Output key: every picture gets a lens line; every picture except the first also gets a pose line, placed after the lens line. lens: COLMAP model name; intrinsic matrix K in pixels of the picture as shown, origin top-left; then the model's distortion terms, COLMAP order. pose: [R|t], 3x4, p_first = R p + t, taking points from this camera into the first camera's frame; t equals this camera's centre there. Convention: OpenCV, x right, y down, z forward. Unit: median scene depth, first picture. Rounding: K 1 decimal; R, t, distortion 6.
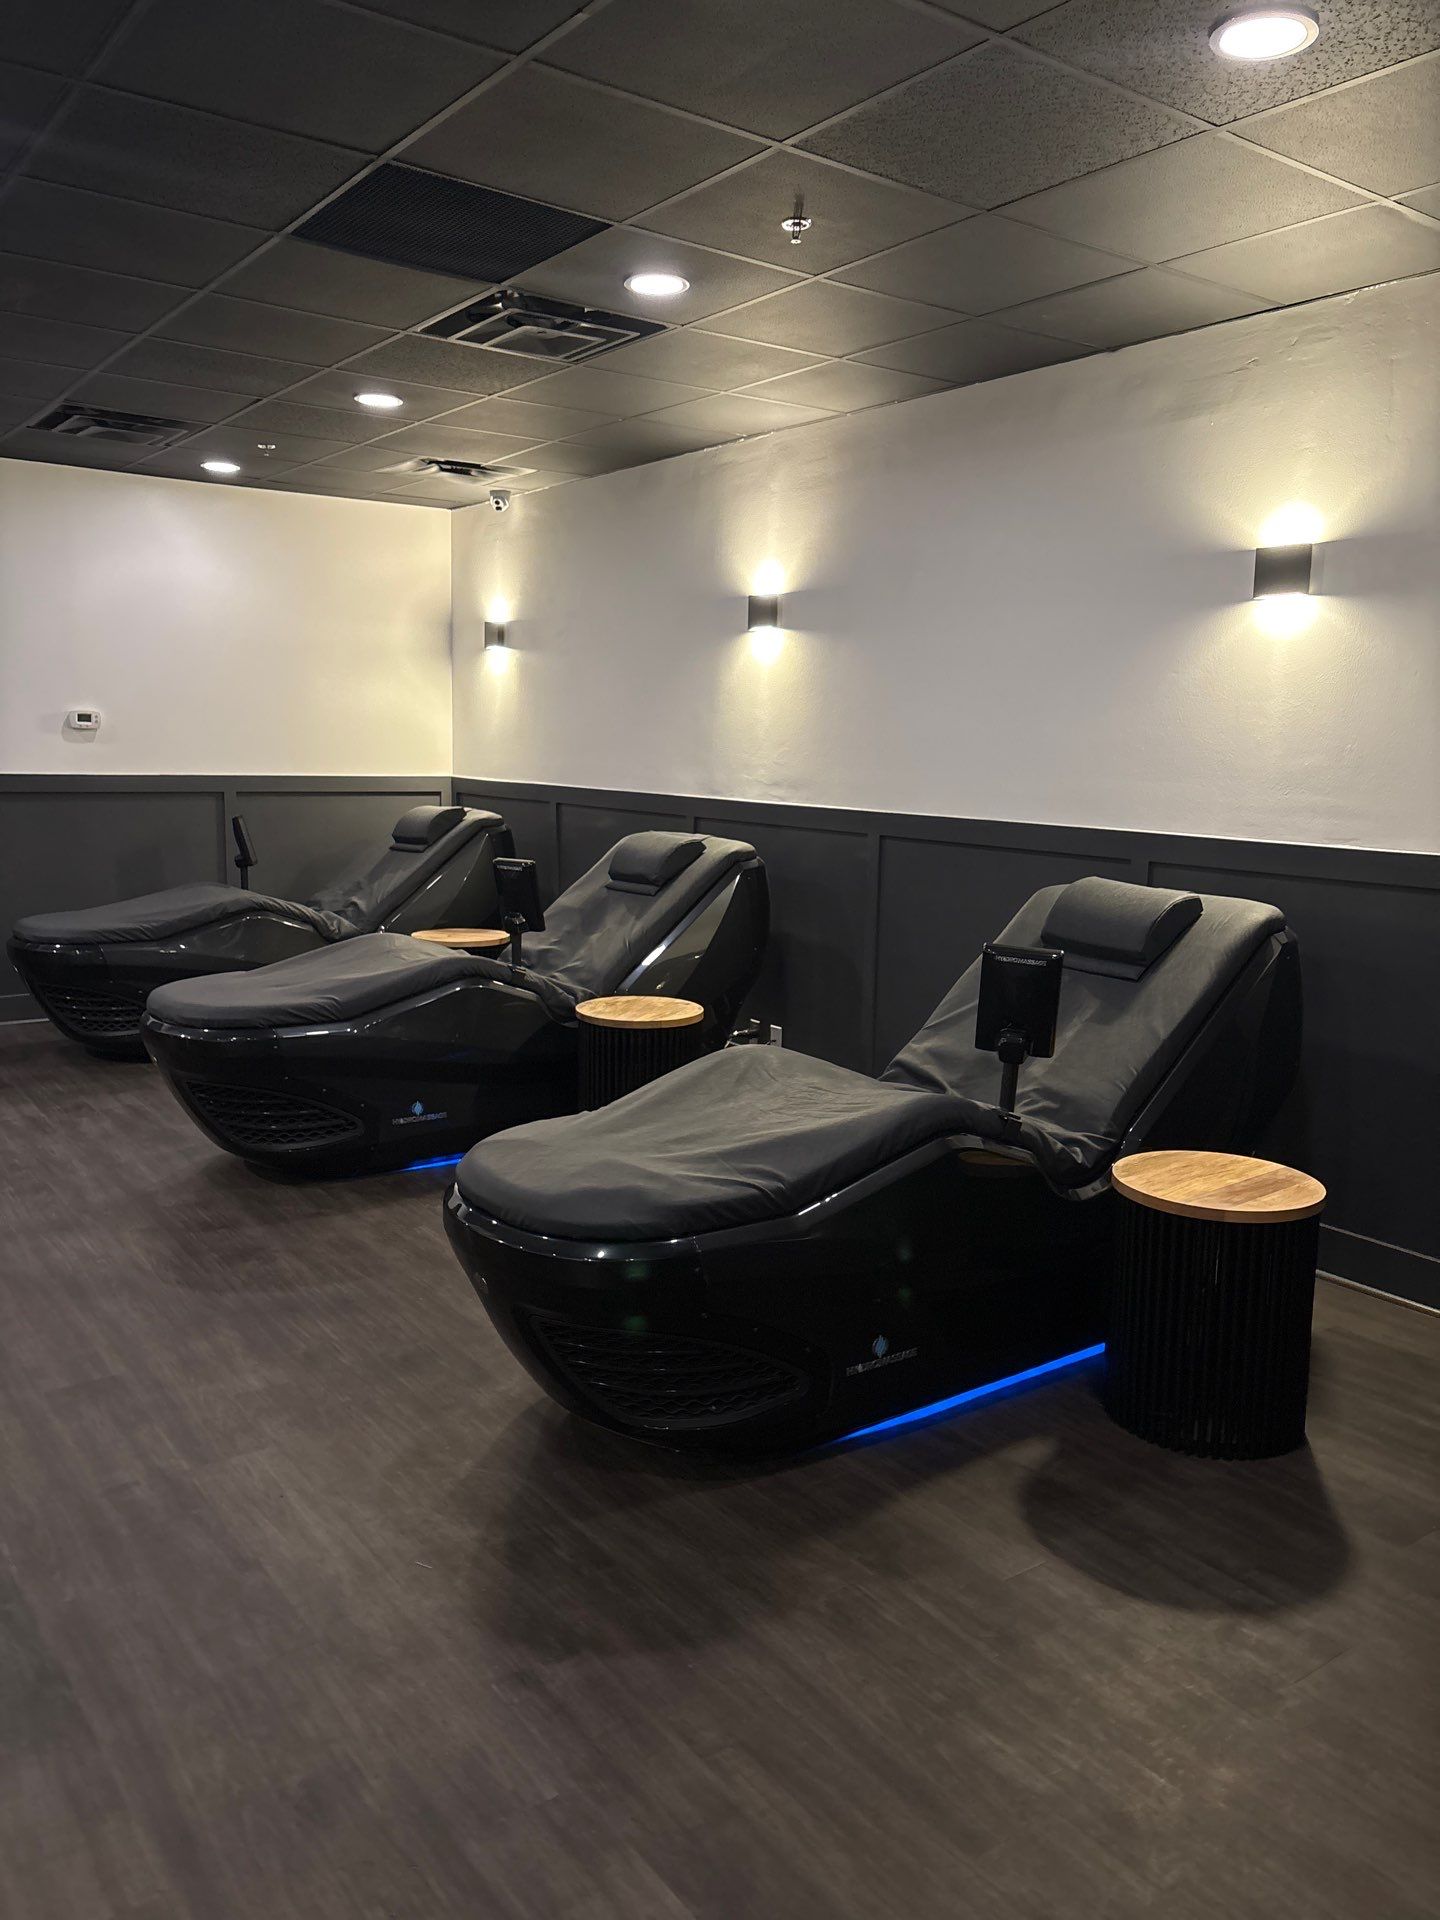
lens RADIAL K [[1462.7, 0, 705.2], [0, 1462.7, 949.6], [0, 0, 1]] dist [0.048985, -0.048522]
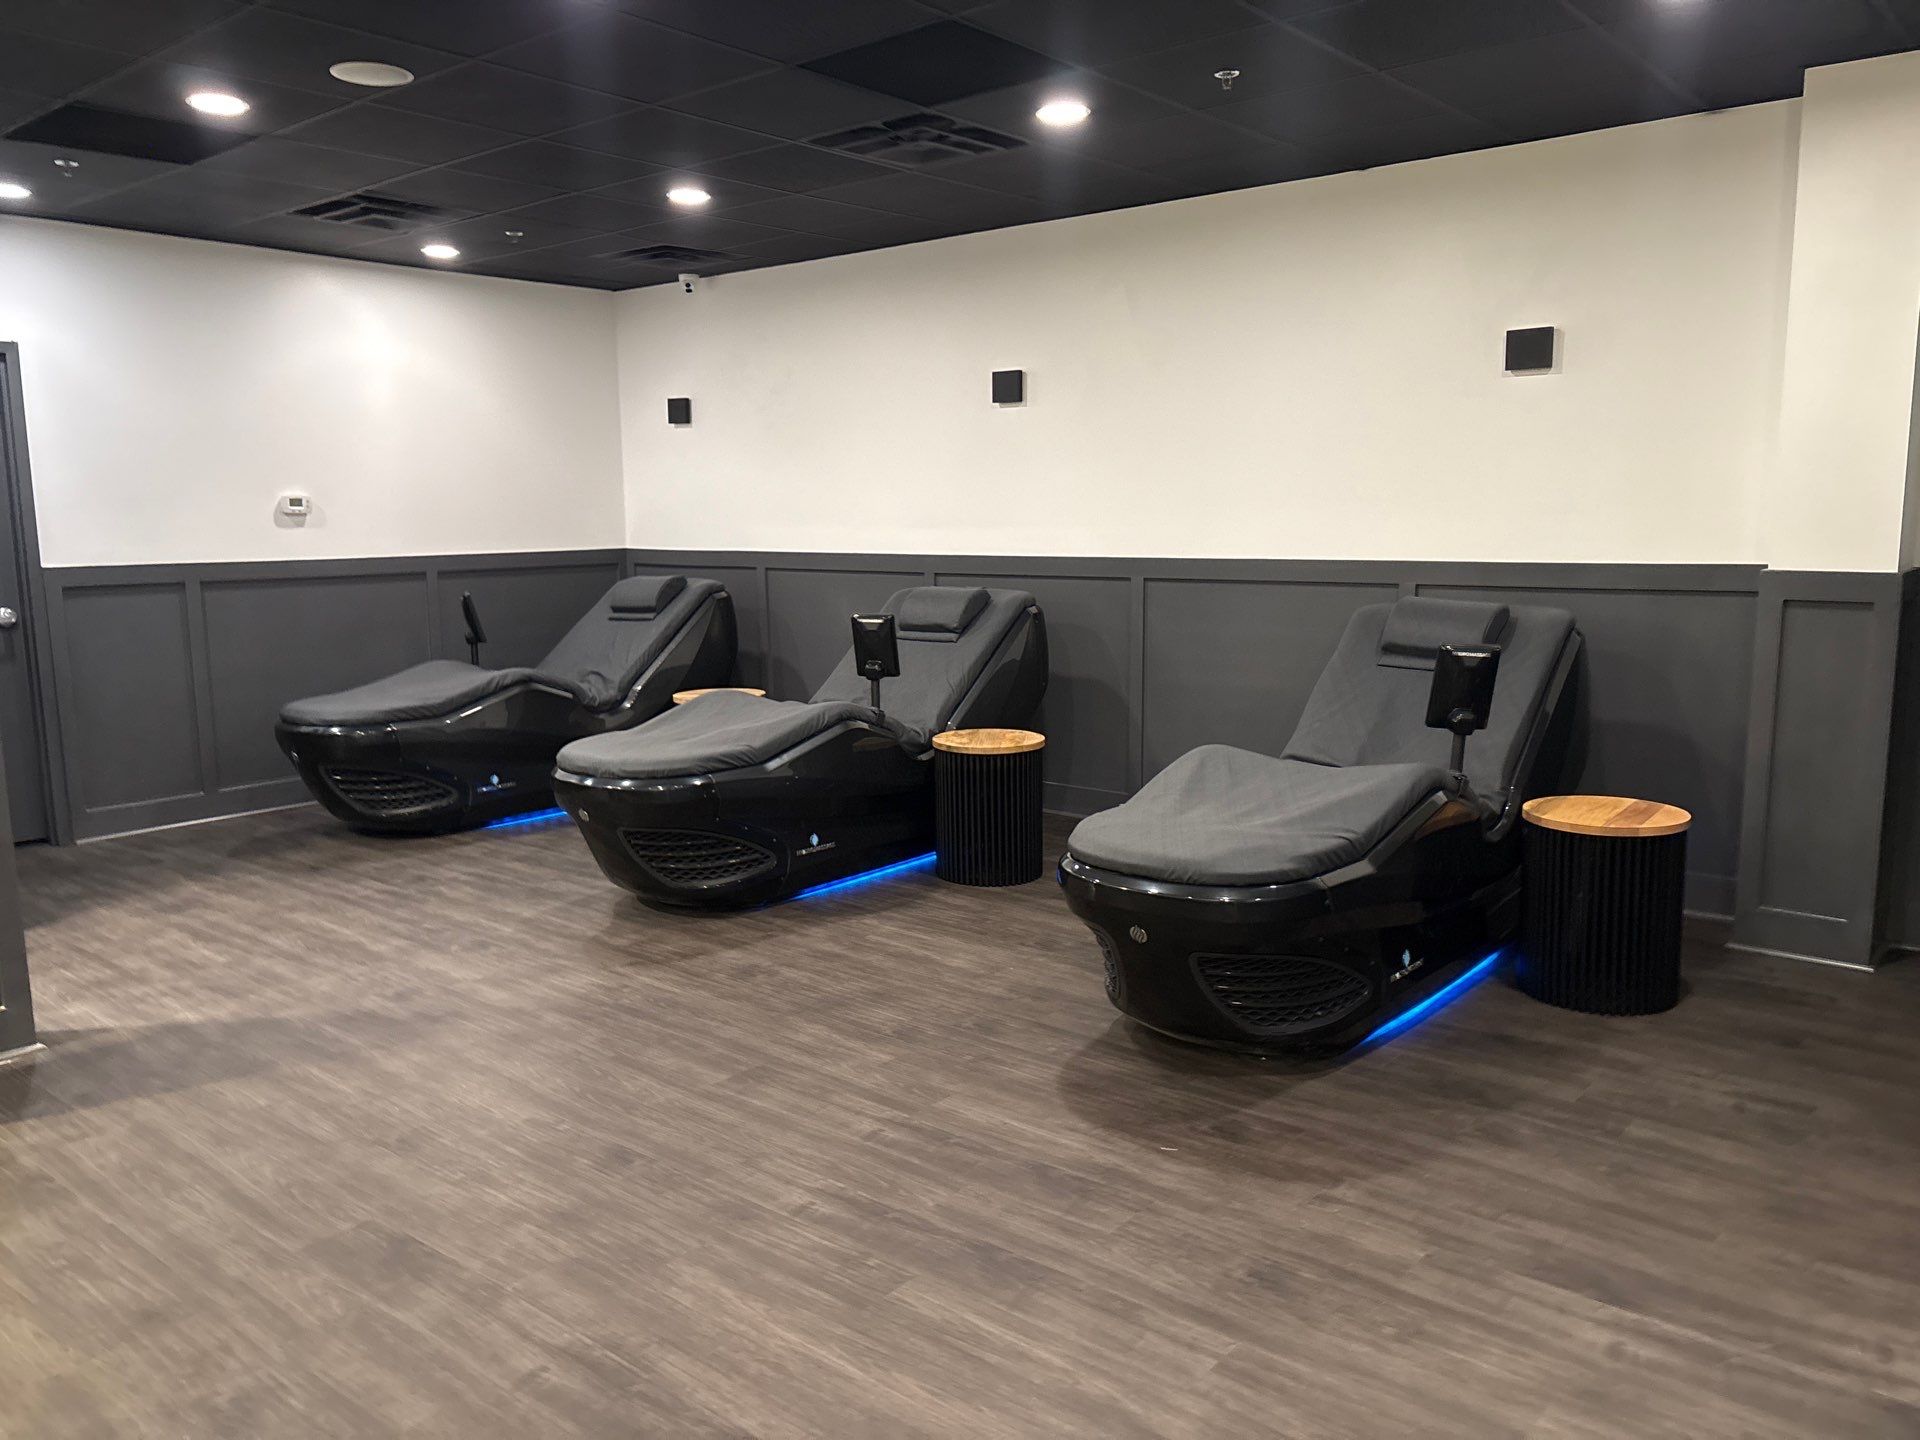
lens RADIAL K [[1462.7, 0, 947.8], [0, 1462.7, 714.9], [0, 0, 1]] dist [0.048985, -0.048522]
pose [[0.969258, -0.067408, 0.236634, -0.411056], [0.067973, 0.997670, 0.005777, 0.016517], [-0.236472, 0.010485, 0.971582, -0.117236]]
